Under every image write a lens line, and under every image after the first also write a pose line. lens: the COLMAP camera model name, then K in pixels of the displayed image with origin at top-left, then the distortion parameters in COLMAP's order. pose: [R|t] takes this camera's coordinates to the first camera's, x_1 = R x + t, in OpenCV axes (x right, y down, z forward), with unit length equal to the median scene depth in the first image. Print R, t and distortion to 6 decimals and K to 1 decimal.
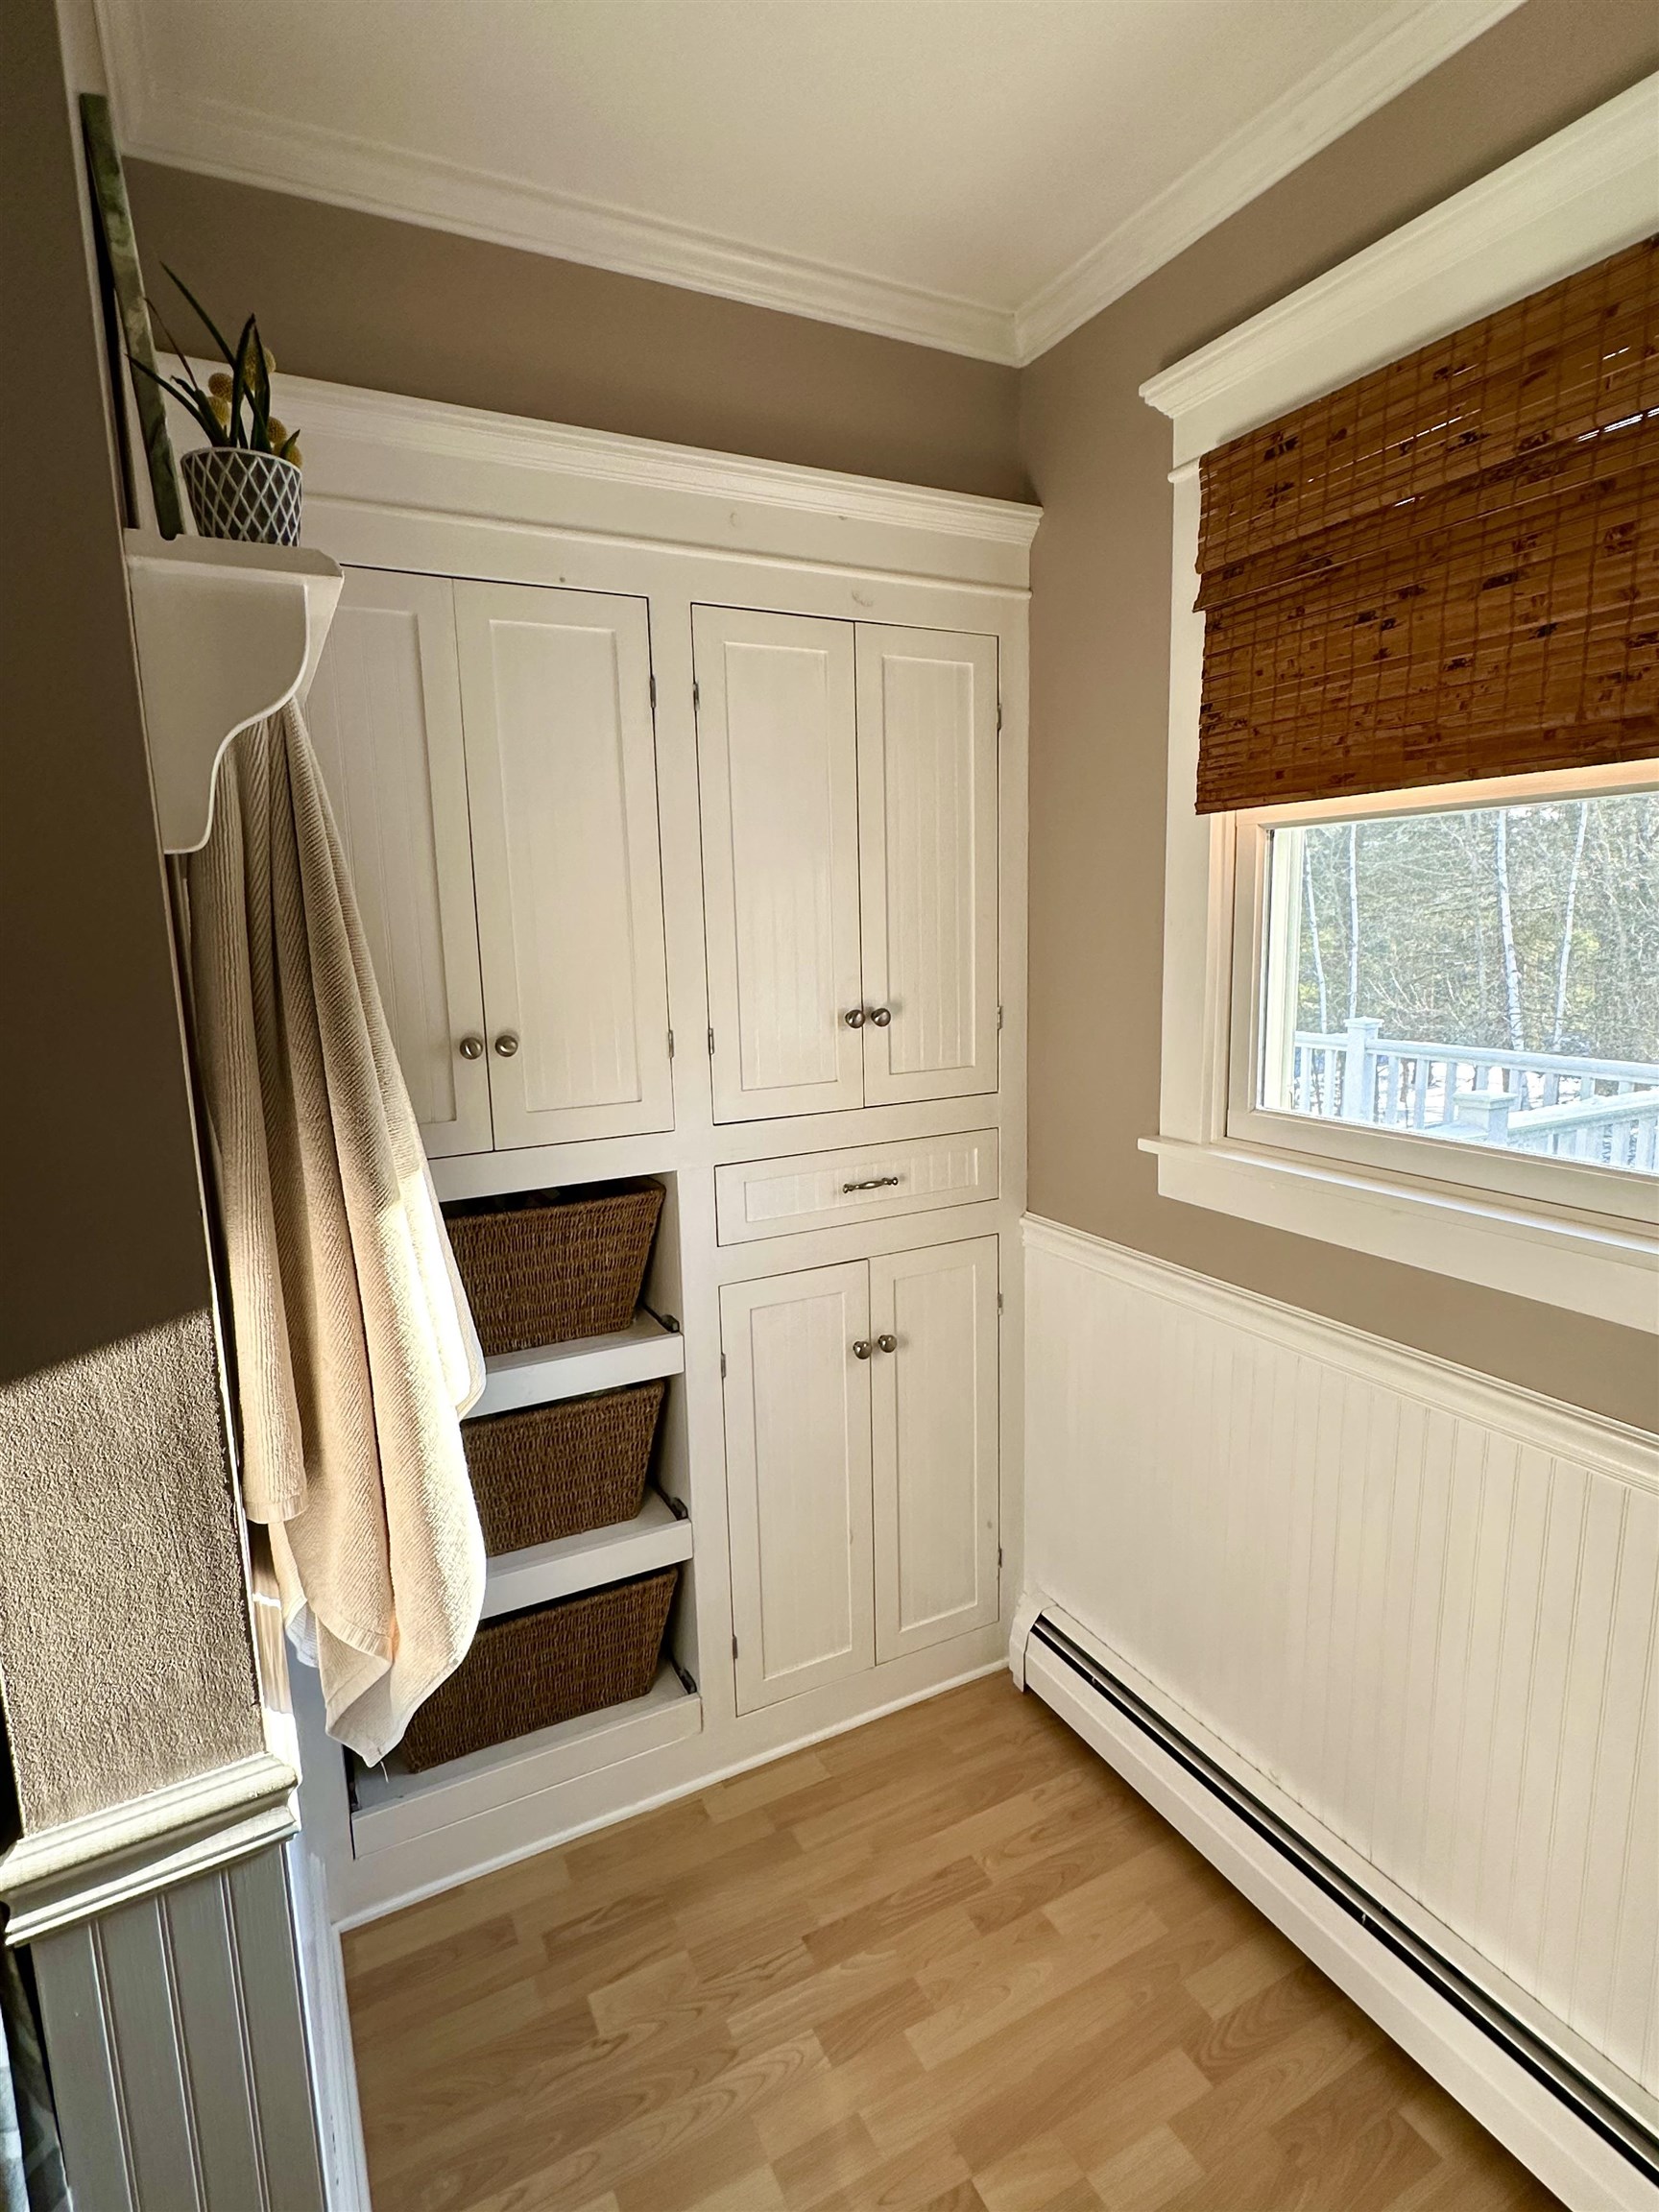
lens RADIAL K [[1126.4, 0, 830.3], [0, 1126.4, 1105.5], [0, 0, 1]] dist [0.001675, -0.000784]
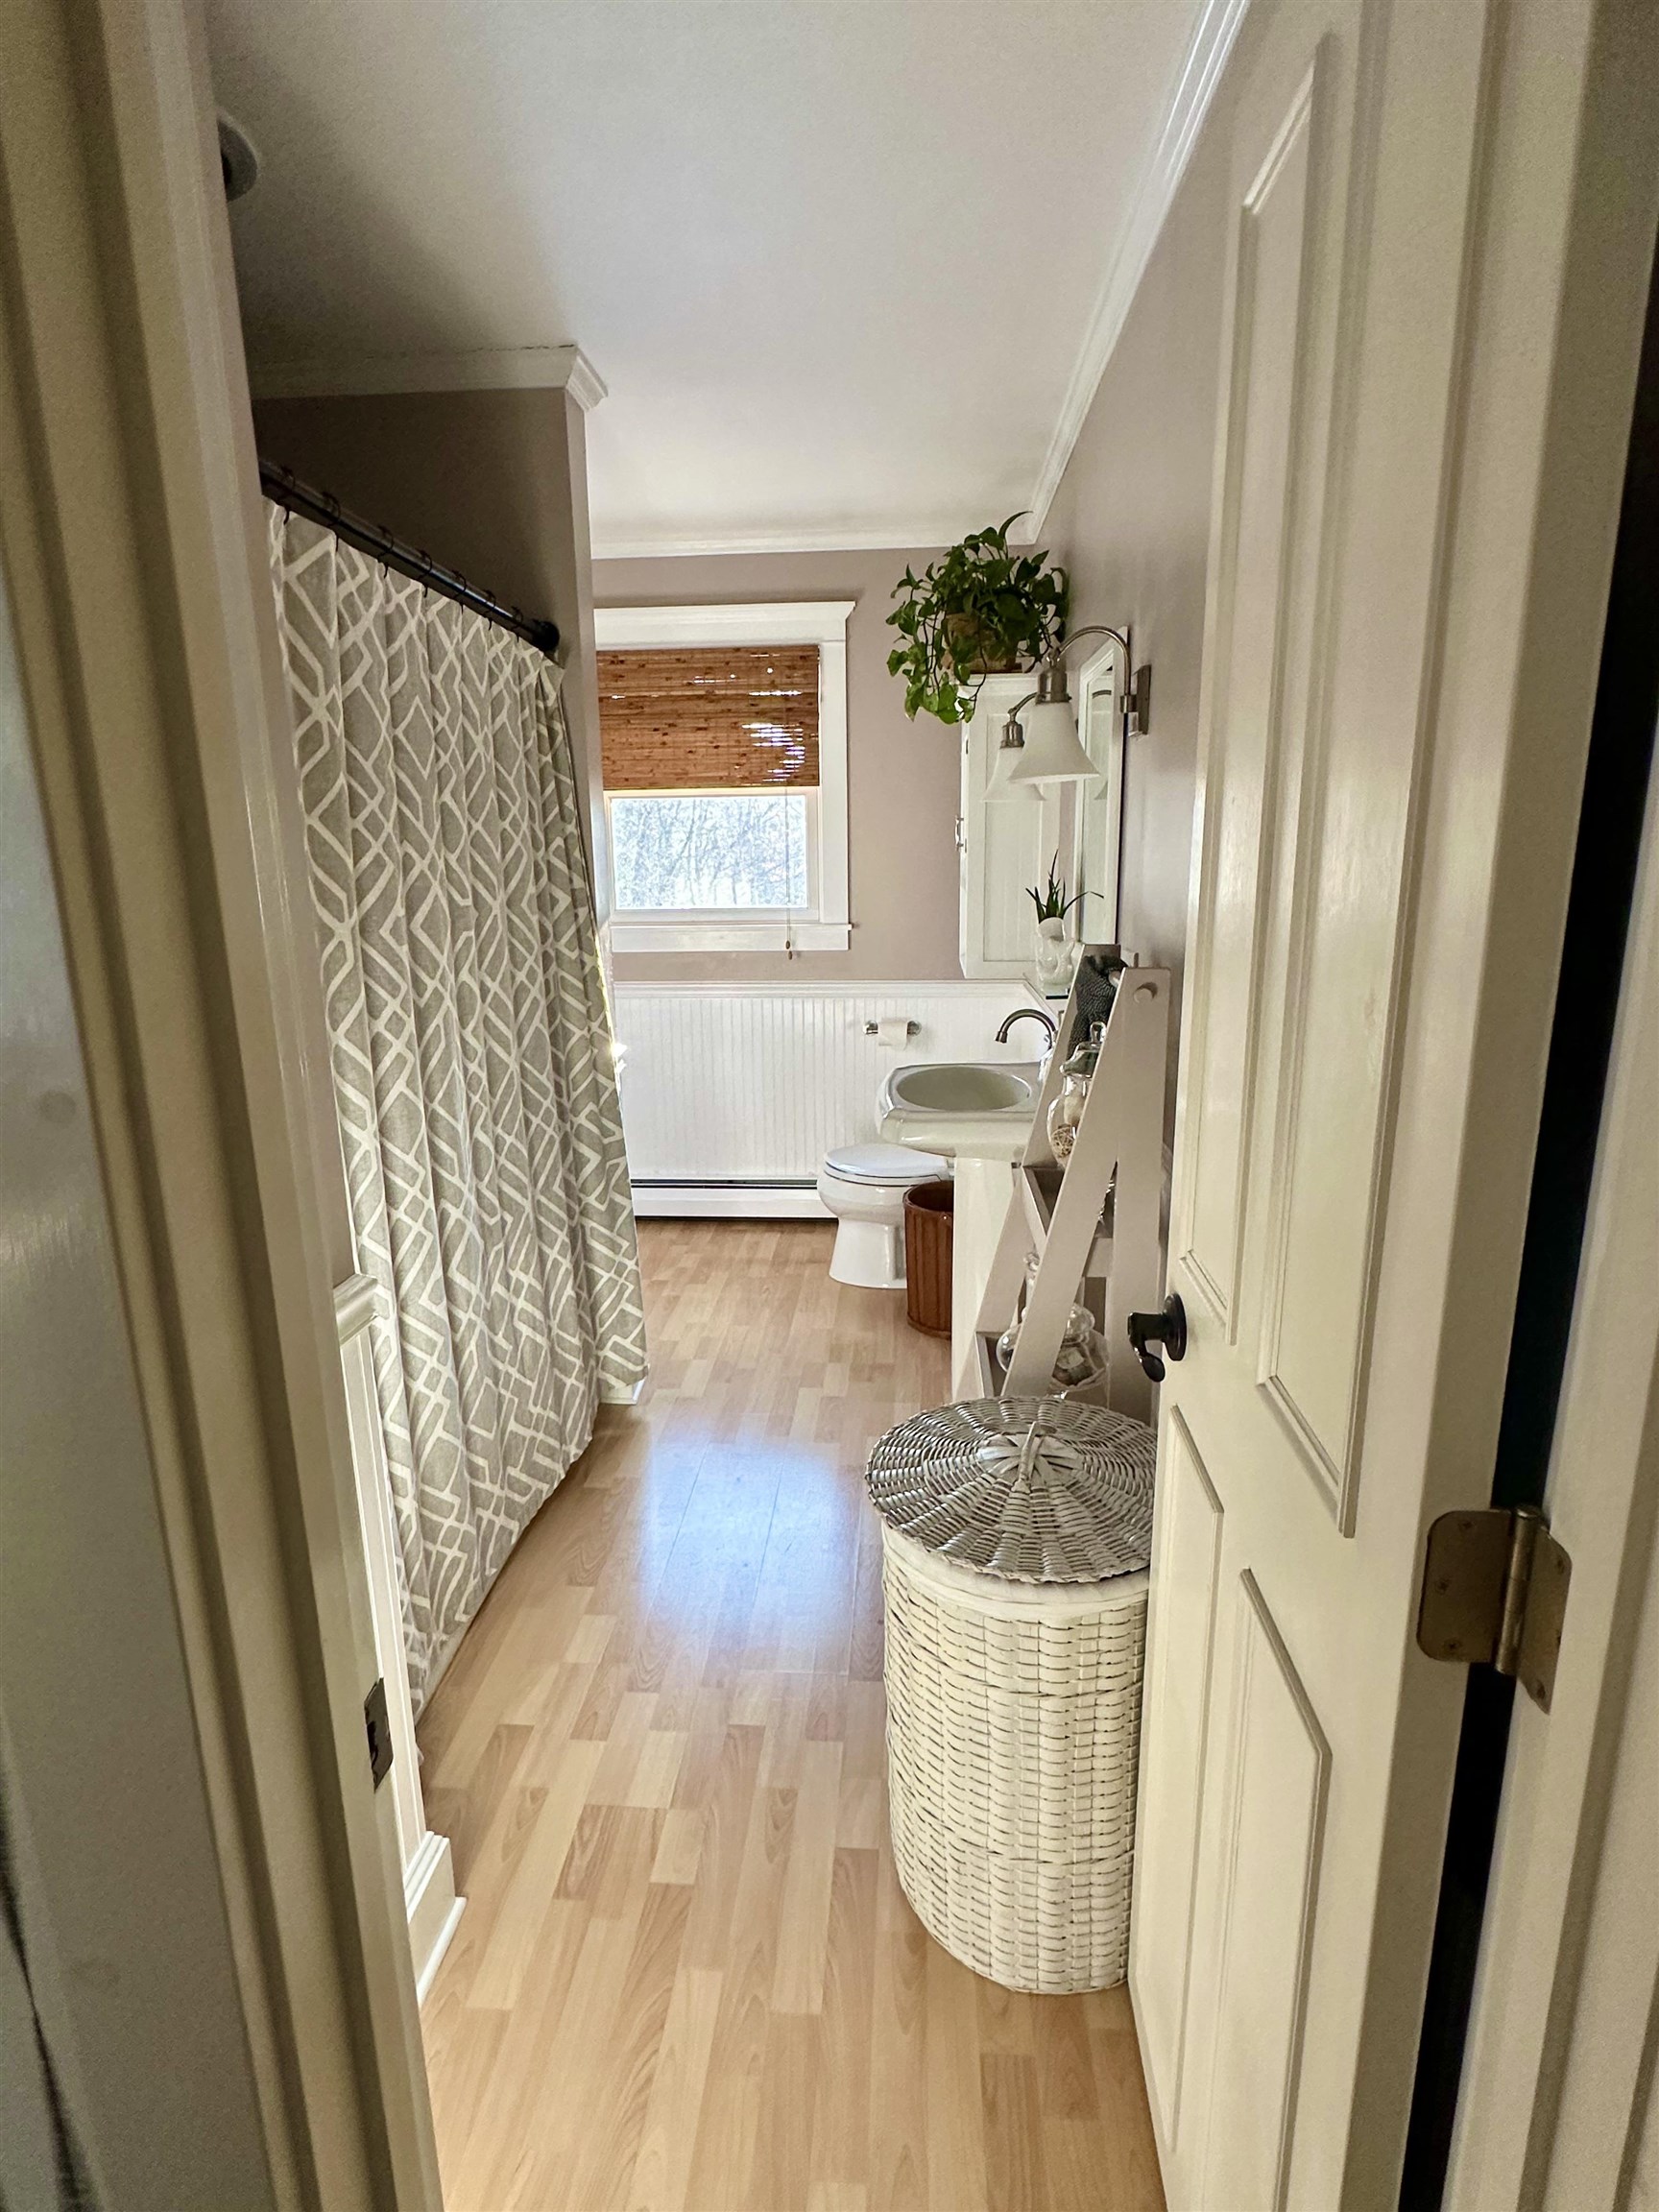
lens RADIAL K [[1126.4, 0, 829.4], [0, 1126.4, 1099.9], [0, 0, 1]] dist [0.001675, -0.000784]
pose [[0.528584, -0.180450, 0.829480, -2.131254], [0.138365, 0.982392, 0.125543, 0.236057], [-0.837528, 0.048411, 0.544245, -1.049471]]
